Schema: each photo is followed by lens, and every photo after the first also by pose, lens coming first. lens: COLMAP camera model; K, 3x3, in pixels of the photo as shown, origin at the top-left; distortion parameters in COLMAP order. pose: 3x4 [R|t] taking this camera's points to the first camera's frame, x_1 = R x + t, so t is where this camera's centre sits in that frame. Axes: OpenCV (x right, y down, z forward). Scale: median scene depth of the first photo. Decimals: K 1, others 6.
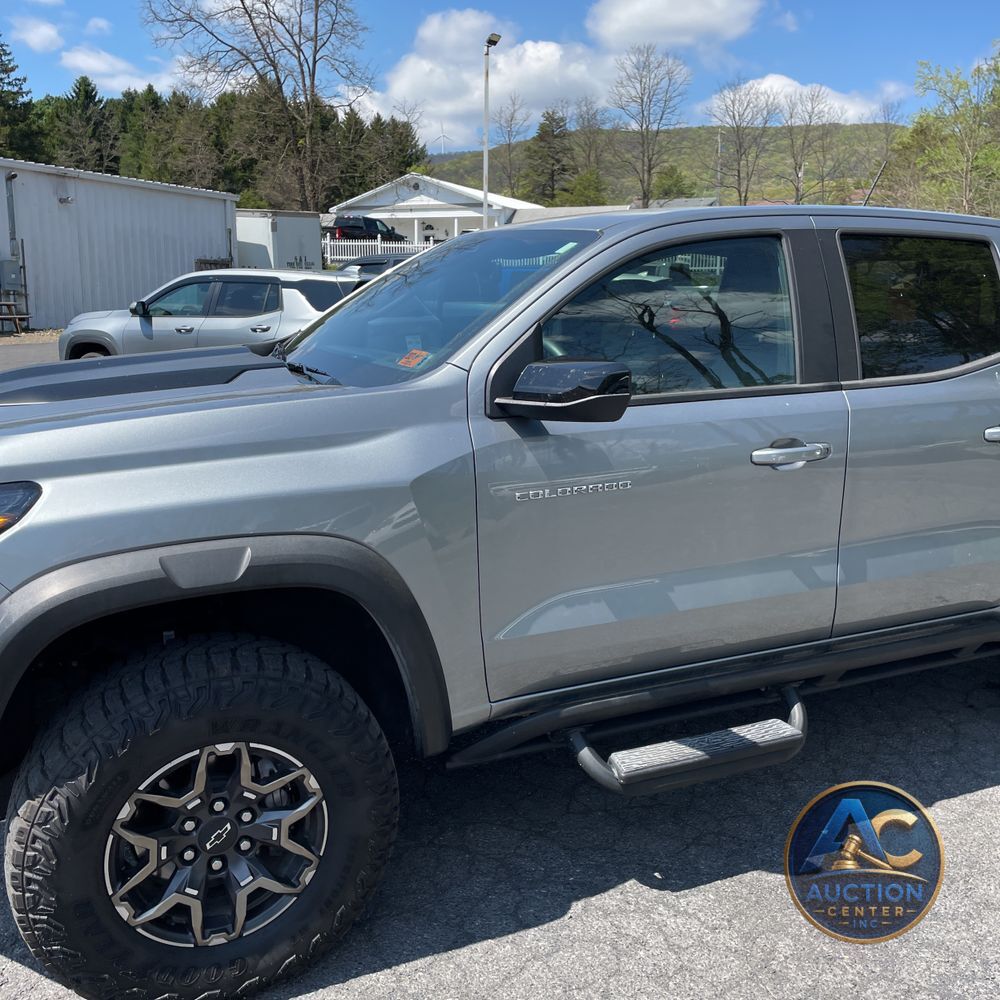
lens RADIAL K [[1007.3, 0, 507.5], [0, 1007.3, 486.8], [0, 0, 1]] dist [0.079193, -0.094480]
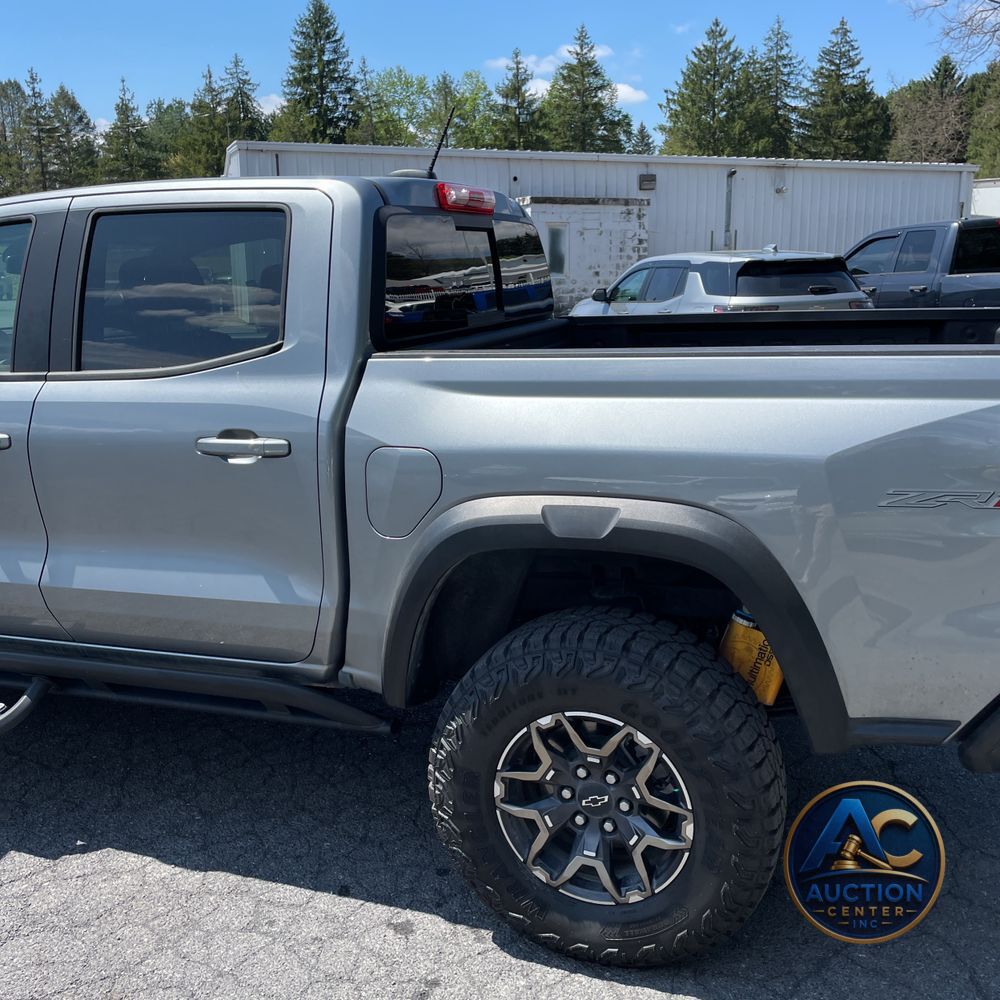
lens RADIAL K [[1013.0, 0, 510.6], [0, 1013.0, 477.9], [0, 0, 1]] dist [0.075371, -0.100221]
pose [[0.707978, 0.113076, -0.697123, 0.118828], [-0.107773, 0.992836, 0.051591, -0.009073], [0.697962, 0.038606, 0.715093, 0.055859]]
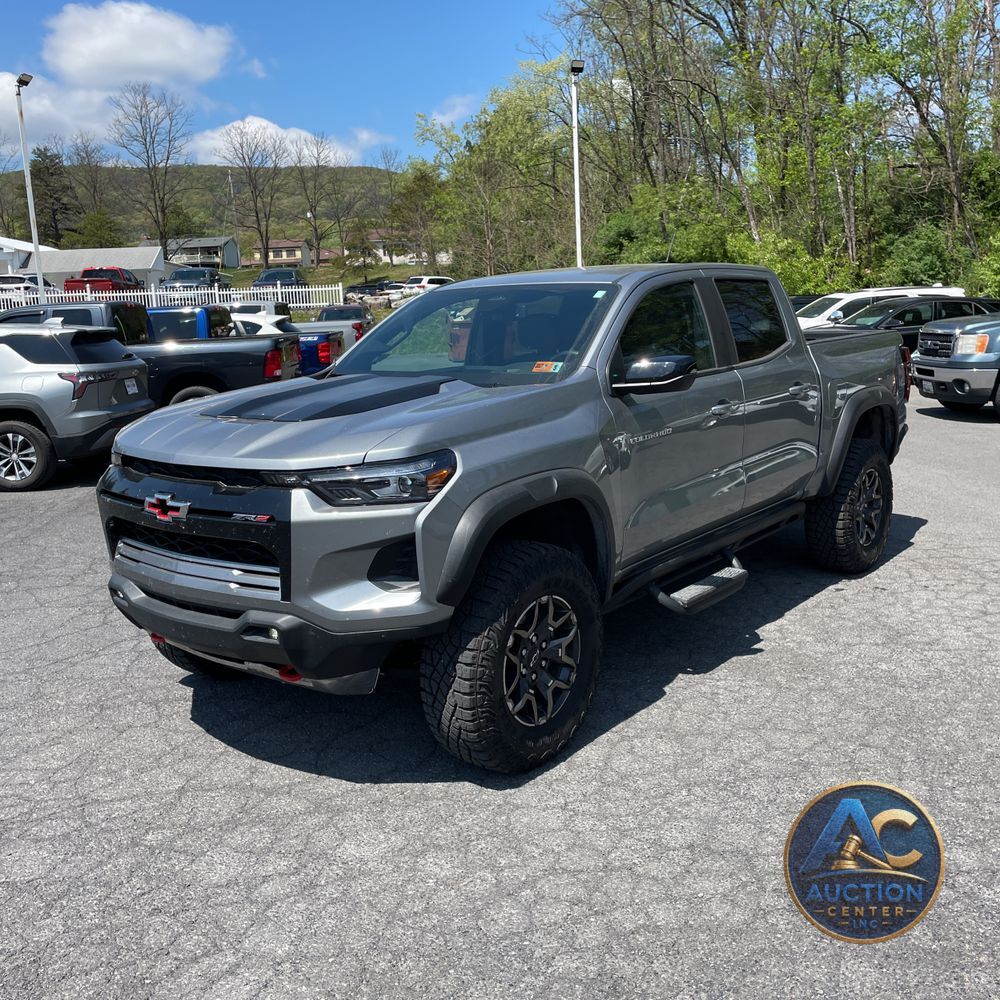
lens RADIAL K [[1013.0, 0, 510.6], [0, 1013.0, 477.9], [0, 0, 1]] dist [0.075371, -0.100221]
pose [[0.892232, -0.119103, 0.435587, -0.069747], [0.138305, 0.990311, -0.012515, 0.004992], [-0.429876, 0.071410, 0.900060, -0.033148]]
